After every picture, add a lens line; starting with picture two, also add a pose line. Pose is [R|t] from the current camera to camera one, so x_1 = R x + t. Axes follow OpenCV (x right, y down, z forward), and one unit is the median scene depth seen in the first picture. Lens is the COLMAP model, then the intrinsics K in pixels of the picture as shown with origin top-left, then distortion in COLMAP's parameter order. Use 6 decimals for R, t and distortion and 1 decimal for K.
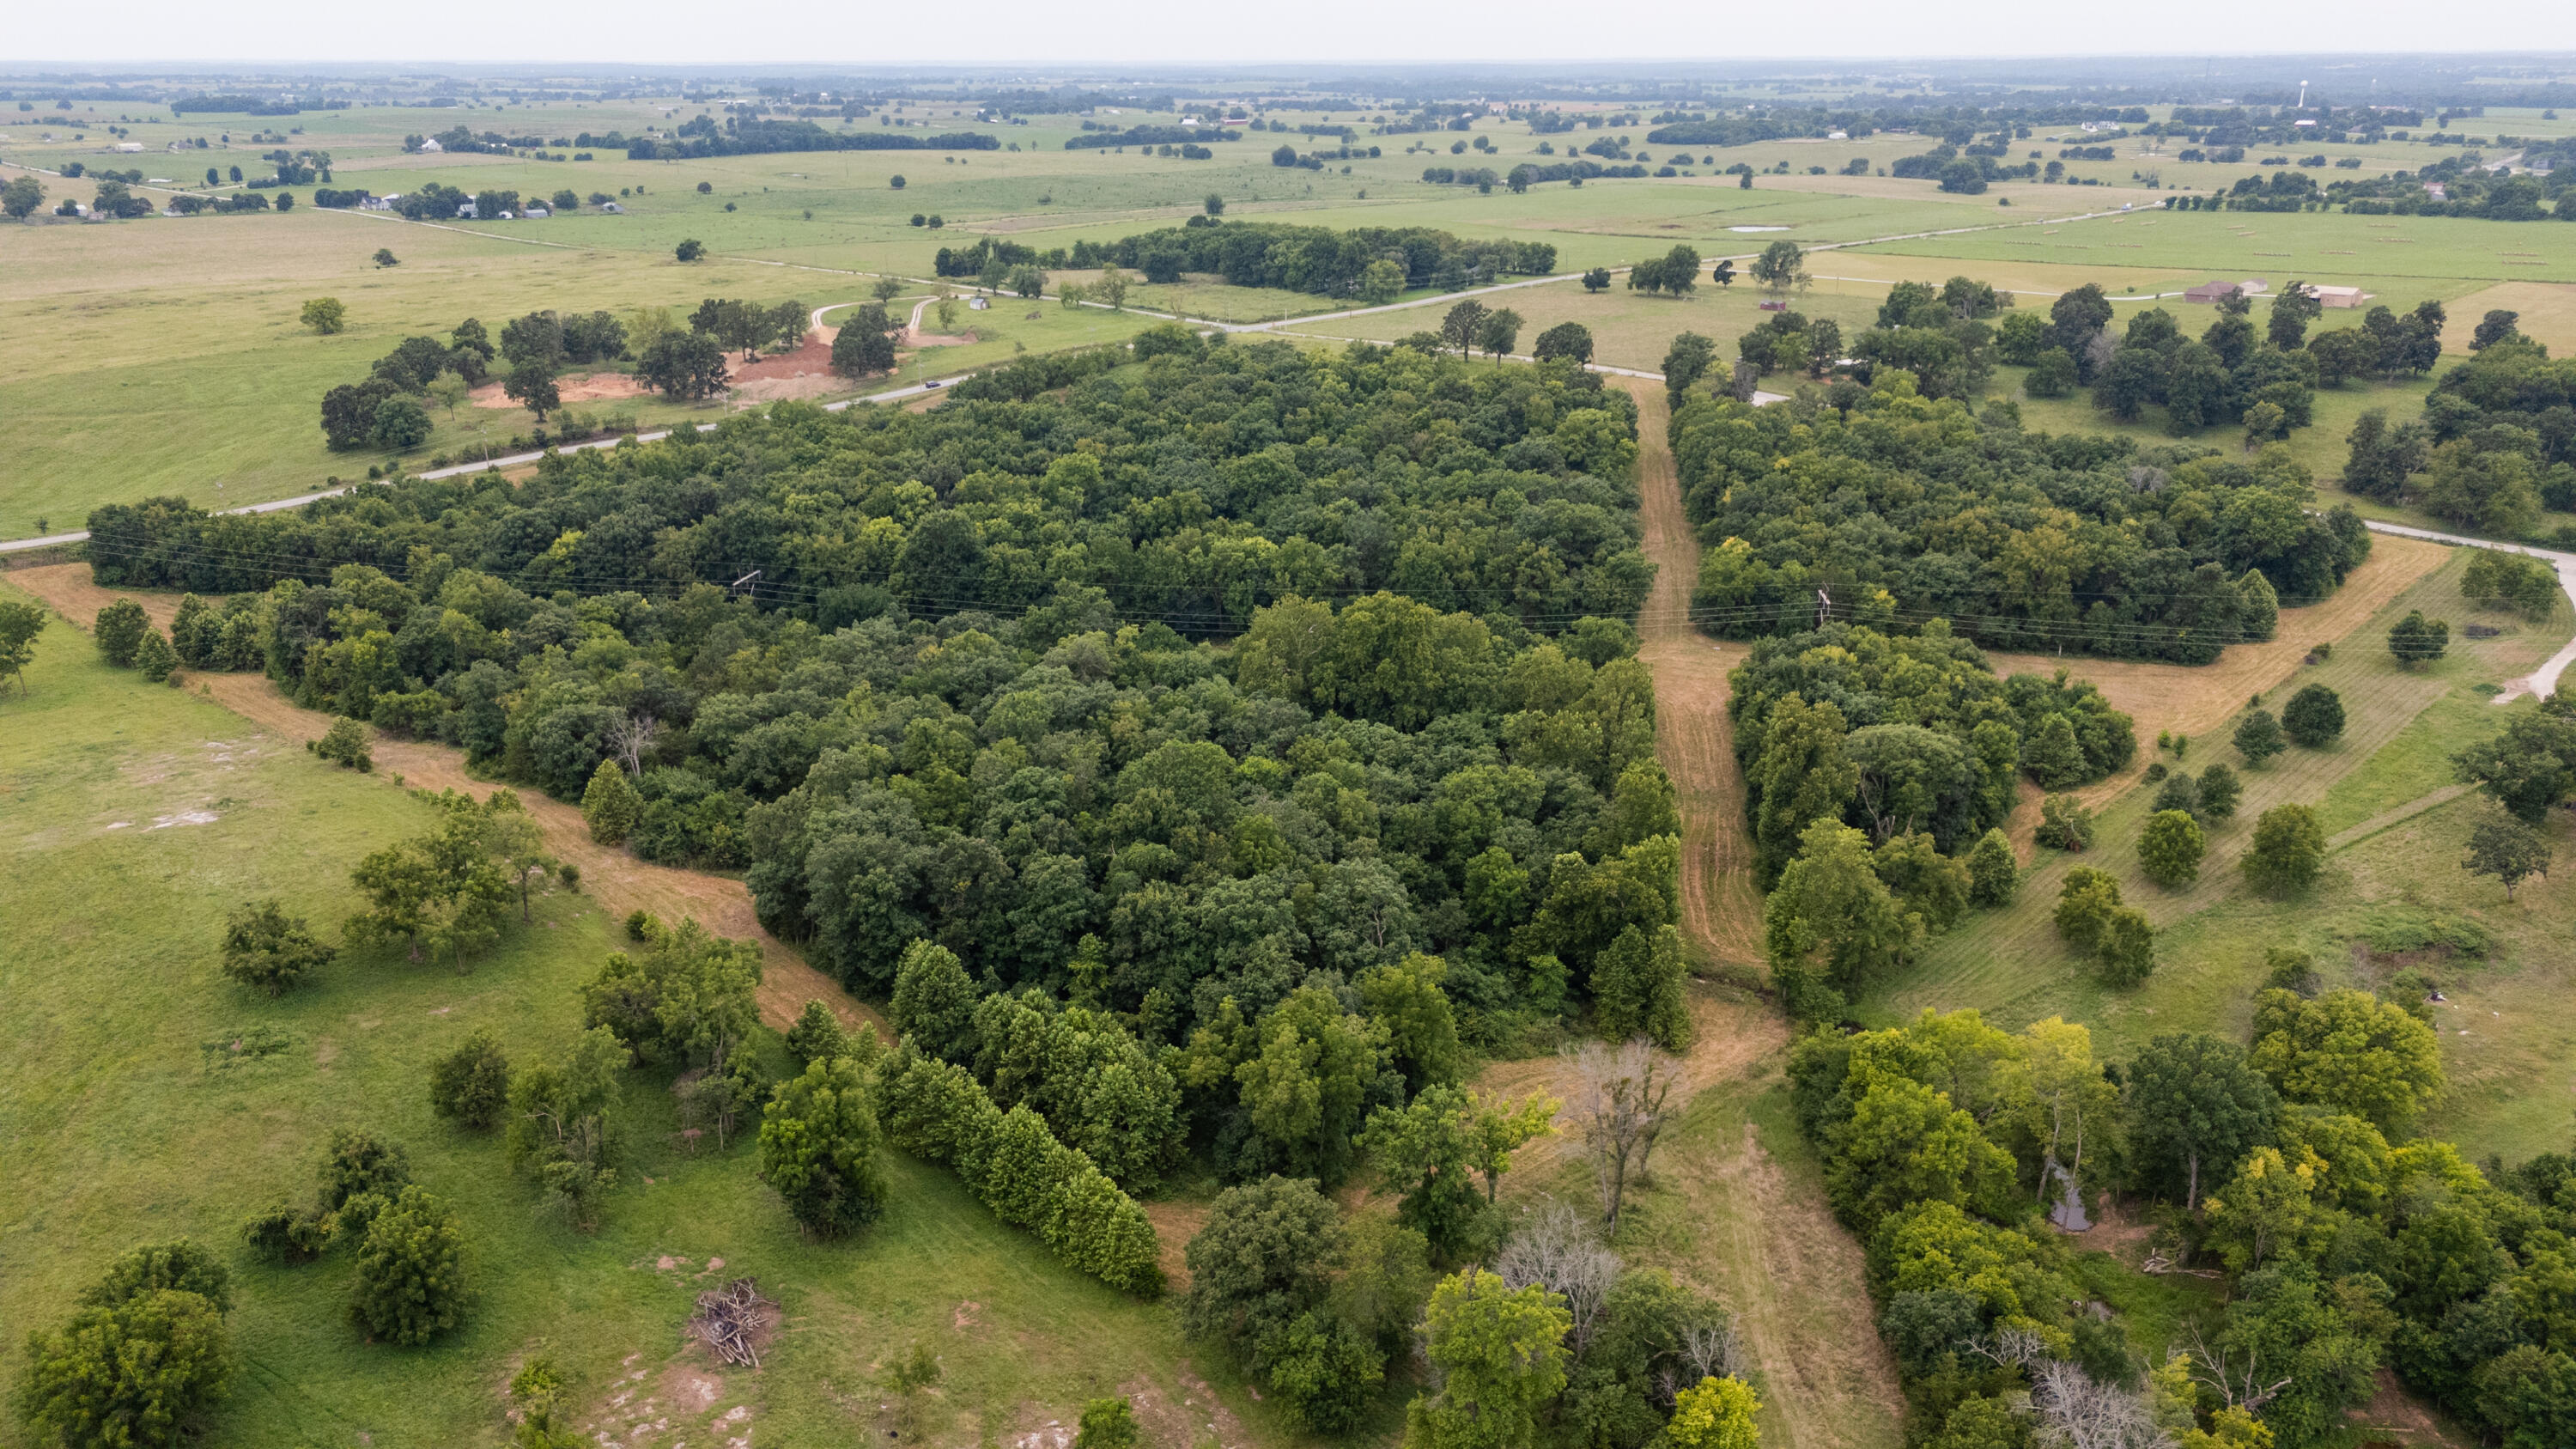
lens RADIAL K [[1892.1, 0, 1285.4], [0, 1892.1, 729.4], [0, 0, 1]] dist [0.077219, -0.073576]
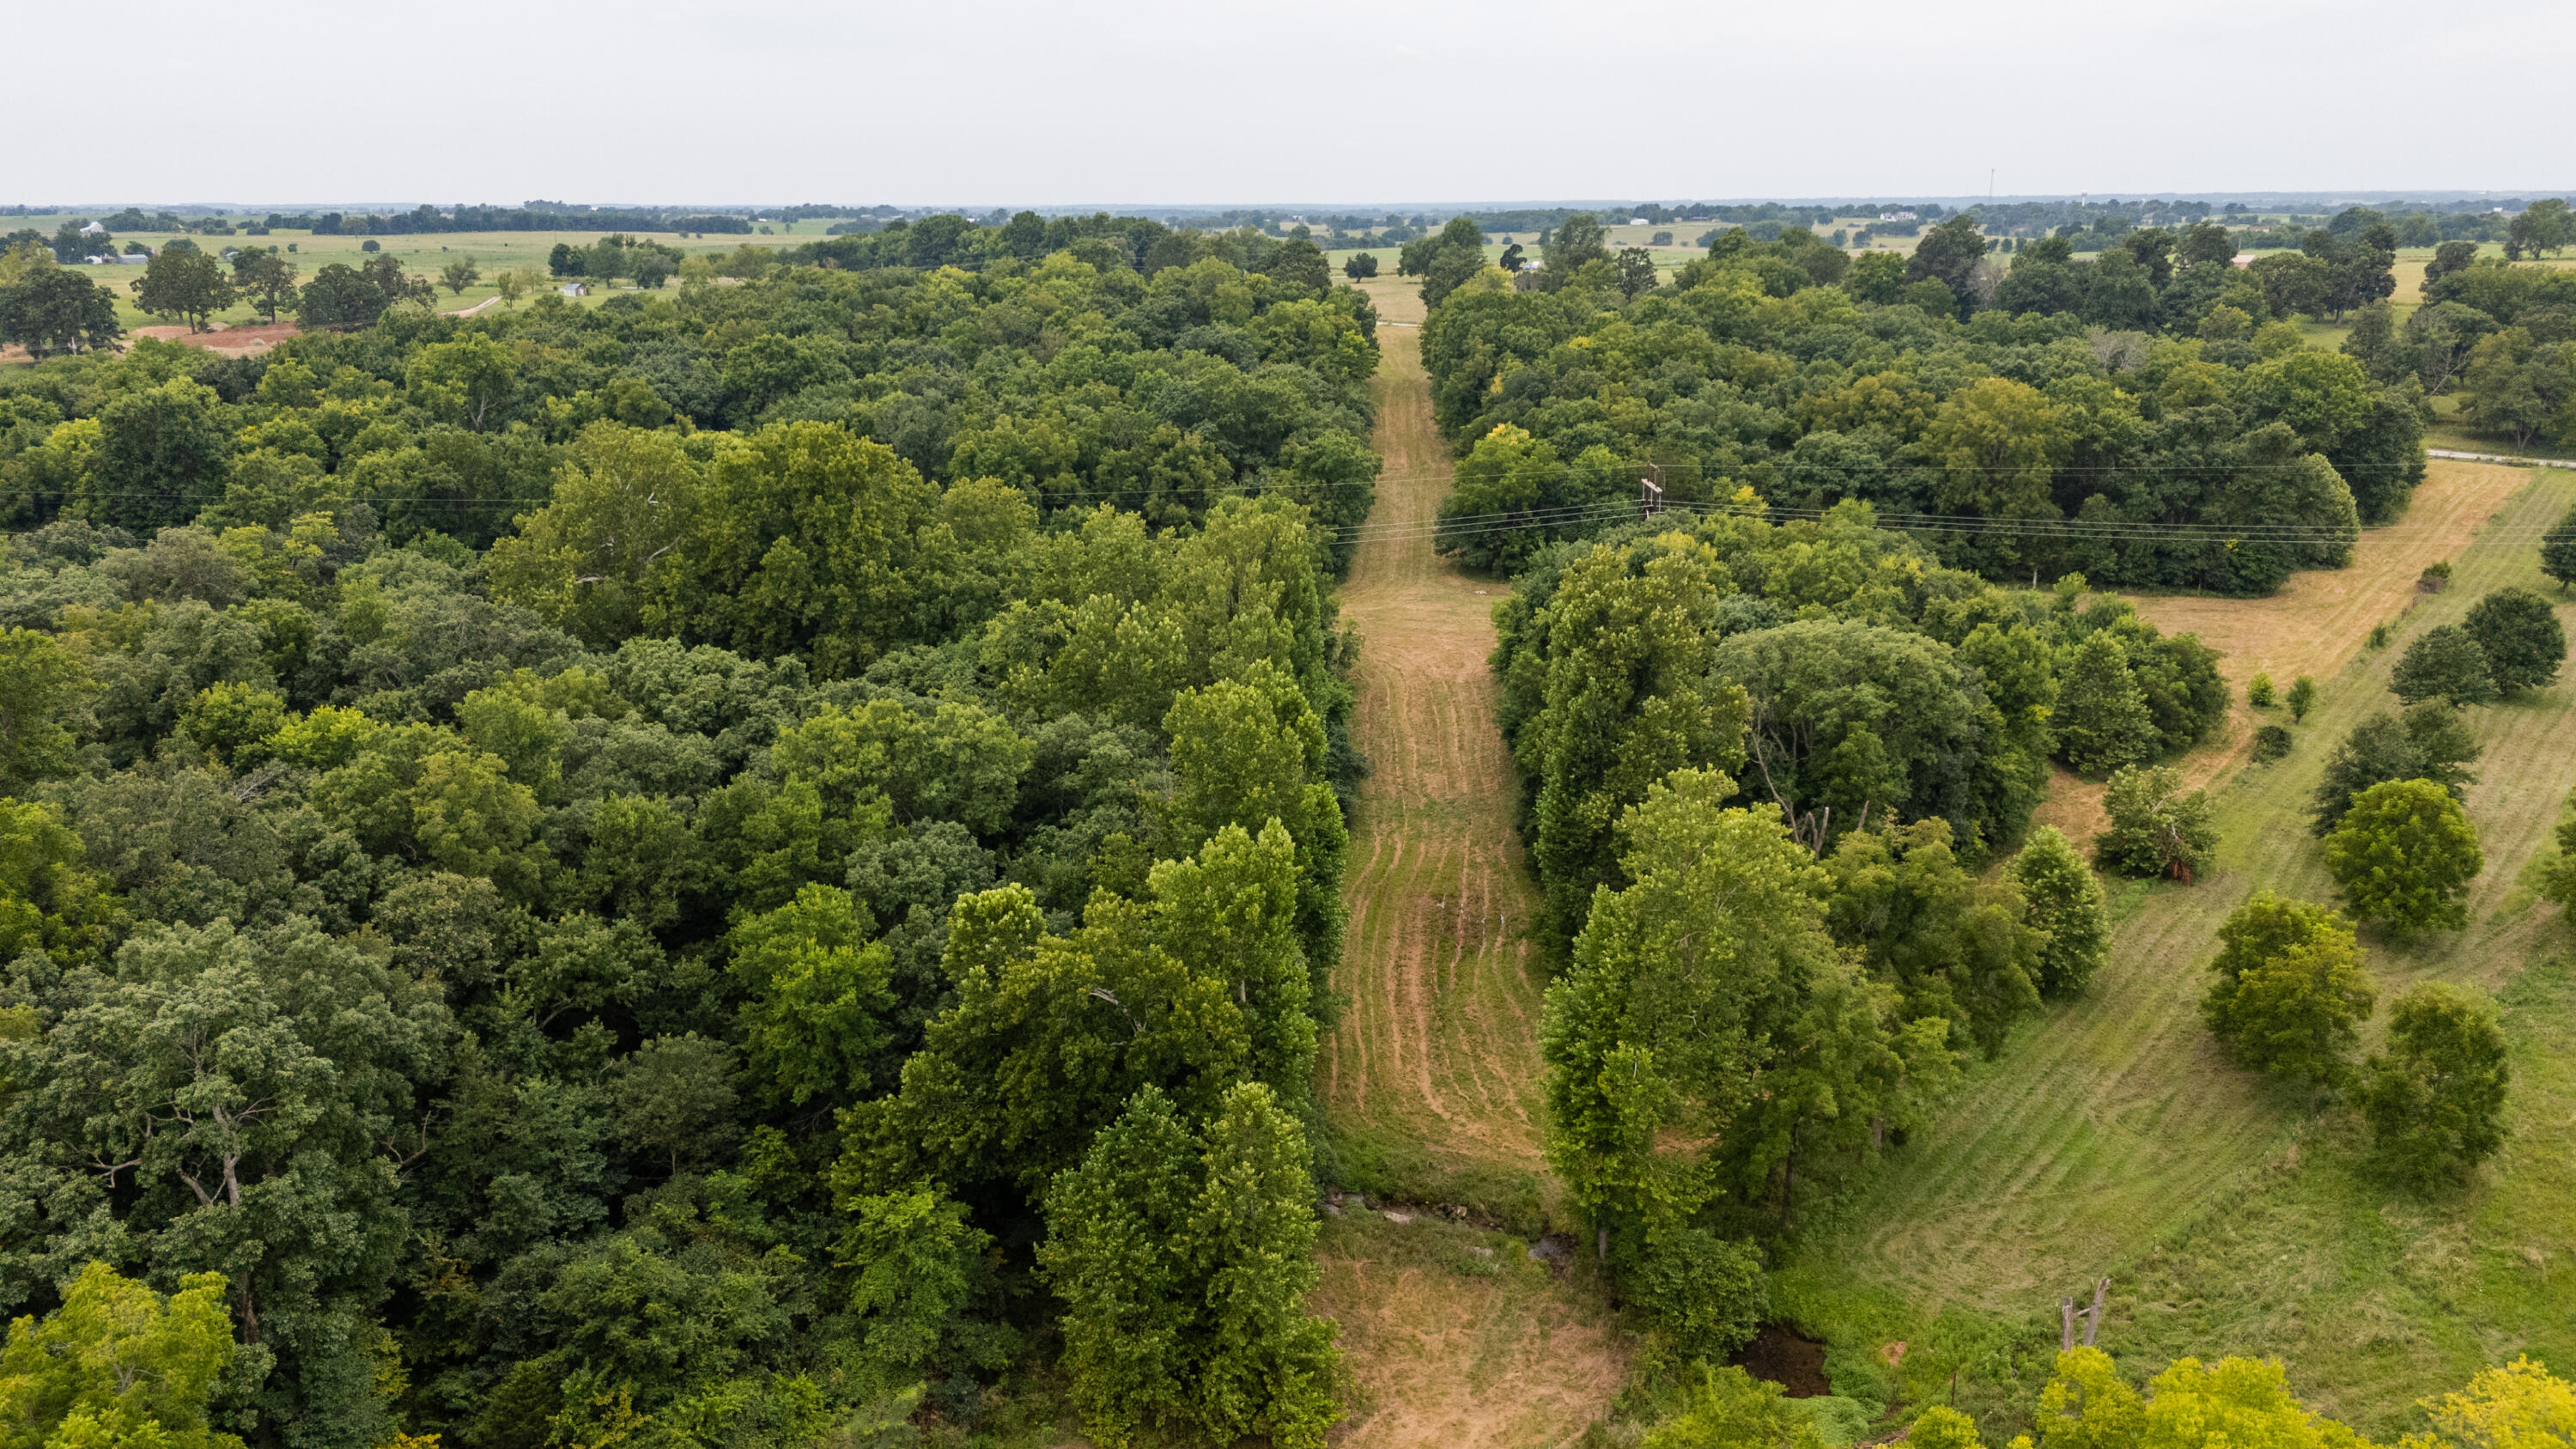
lens RADIAL K [[1892.1, 0, 1276.0], [0, 1892.1, 717.9], [0, 0, 1]] dist [0.077219, -0.073576]
pose [[0.996335, -0.025831, 0.081546, 0.140260], [0.031944, 0.996704, -0.074567, 0.049572], [-0.079351, 0.076899, 0.993876, 0.514333]]
